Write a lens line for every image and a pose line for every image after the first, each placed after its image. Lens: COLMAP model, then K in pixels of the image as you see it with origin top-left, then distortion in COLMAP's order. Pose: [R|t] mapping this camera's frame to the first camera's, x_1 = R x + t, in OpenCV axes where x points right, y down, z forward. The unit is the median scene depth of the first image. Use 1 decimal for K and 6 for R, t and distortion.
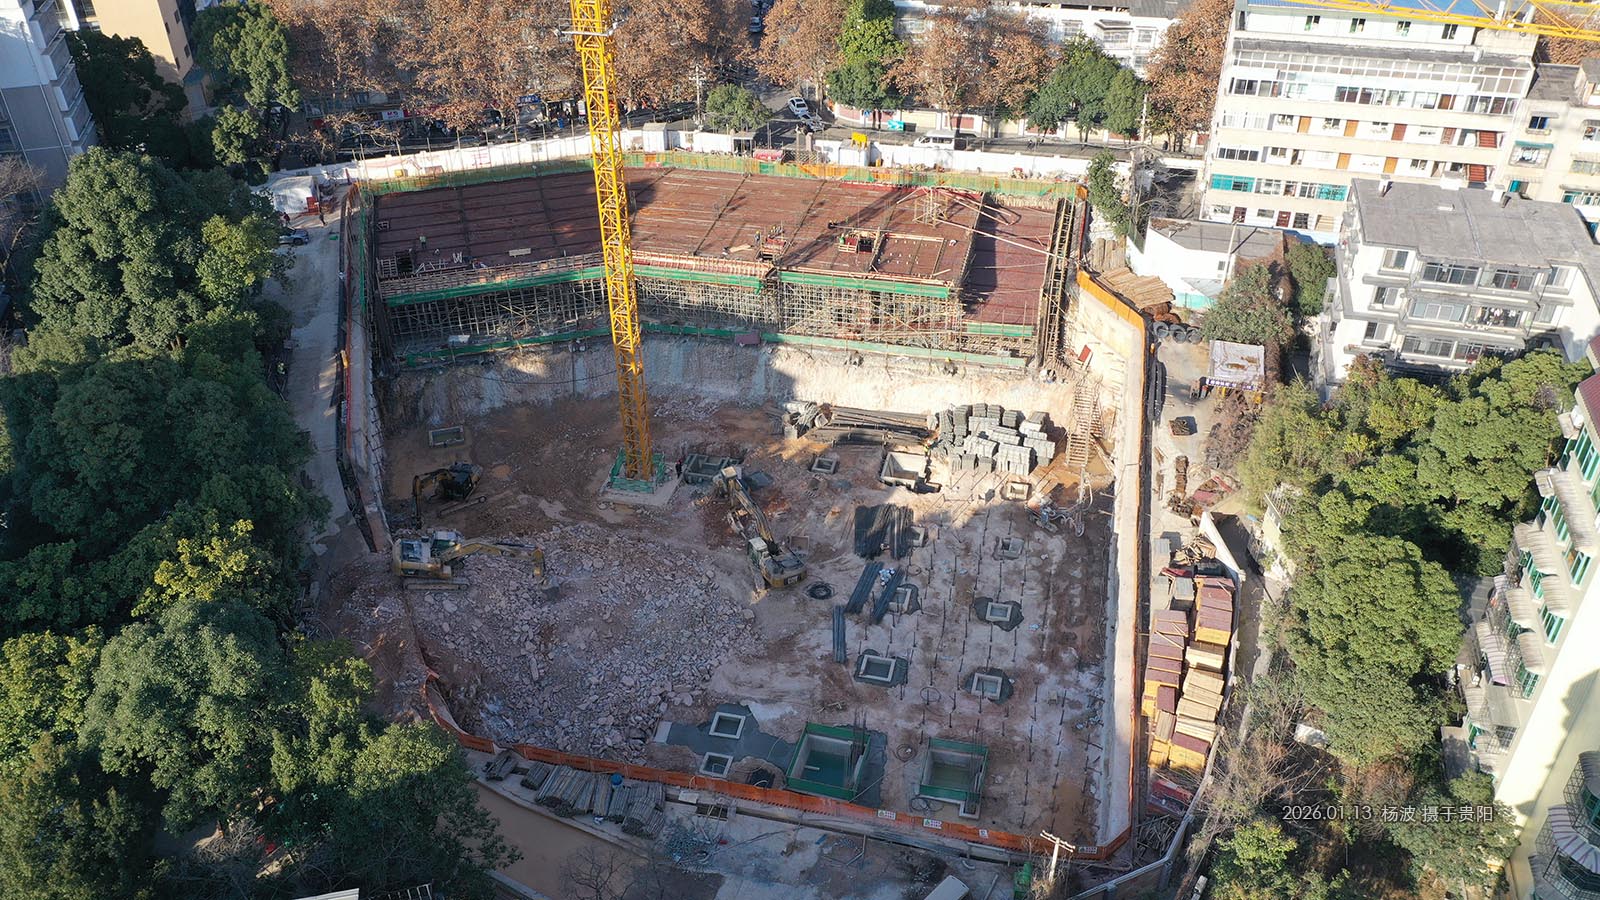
lens RADIAL K [[1220.3, 0, 799.6], [0, 1220.3, 401.5], [0, 0, 1]] dist [0.002865, -0.003974]
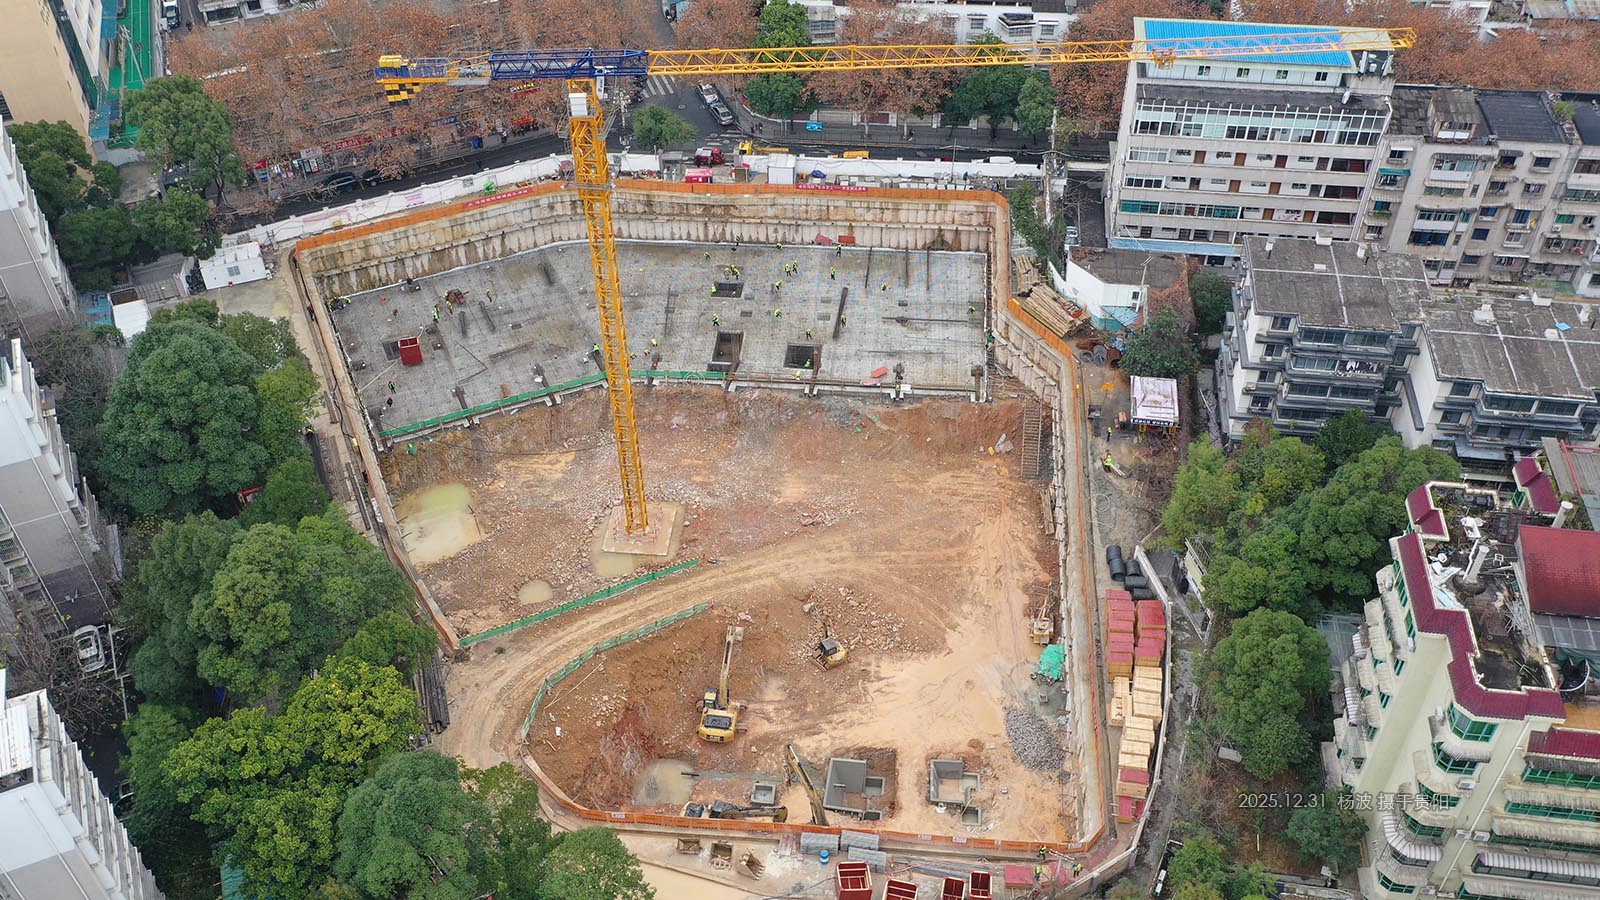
lens RADIAL K [[1368.0, 0, 800.0], [0, 1368.0, 450.0], [0, 0, 1]] dist [0.004338, 0.008449]
pose [[0.990074, -0.093742, 0.104716, -0.108592], [0.076653, 0.984662, 0.156730, -0.192127], [-0.117802, -0.147148, 0.982074, -0.232907]]
